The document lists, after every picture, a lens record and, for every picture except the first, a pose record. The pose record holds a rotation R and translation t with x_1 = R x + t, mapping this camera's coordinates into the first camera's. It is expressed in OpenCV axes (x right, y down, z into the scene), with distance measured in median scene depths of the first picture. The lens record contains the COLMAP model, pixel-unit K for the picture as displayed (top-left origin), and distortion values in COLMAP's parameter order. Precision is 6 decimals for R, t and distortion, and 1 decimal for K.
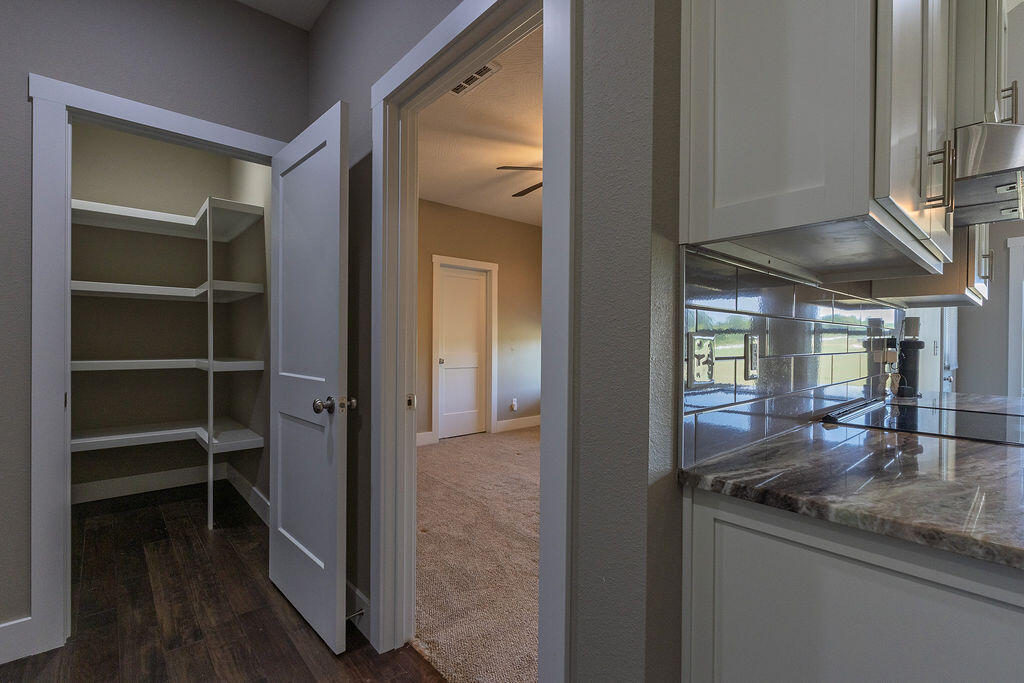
lens RADIAL K [[456.7, 0, 515.8], [0, 456.7, 347.5], [0, 0, 1]] dist [-0.001297, -0.000501]
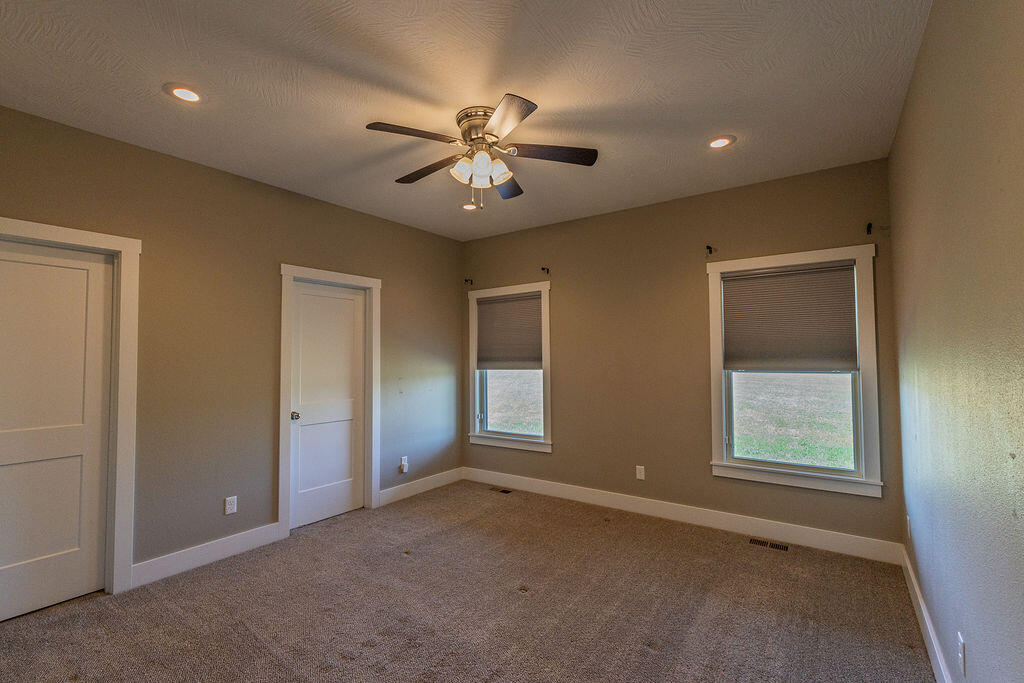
lens RADIAL K [[456.7, 0, 515.4], [0, 456.7, 345.0], [0, 0, 1]] dist [-0.001297, -0.000501]
pose [[0.975525, -0.004448, 0.219845, 0.012234], [0.014384, 0.998945, -0.043615, -0.041444], [-0.219419, 0.045710, 0.974559, 0.233596]]
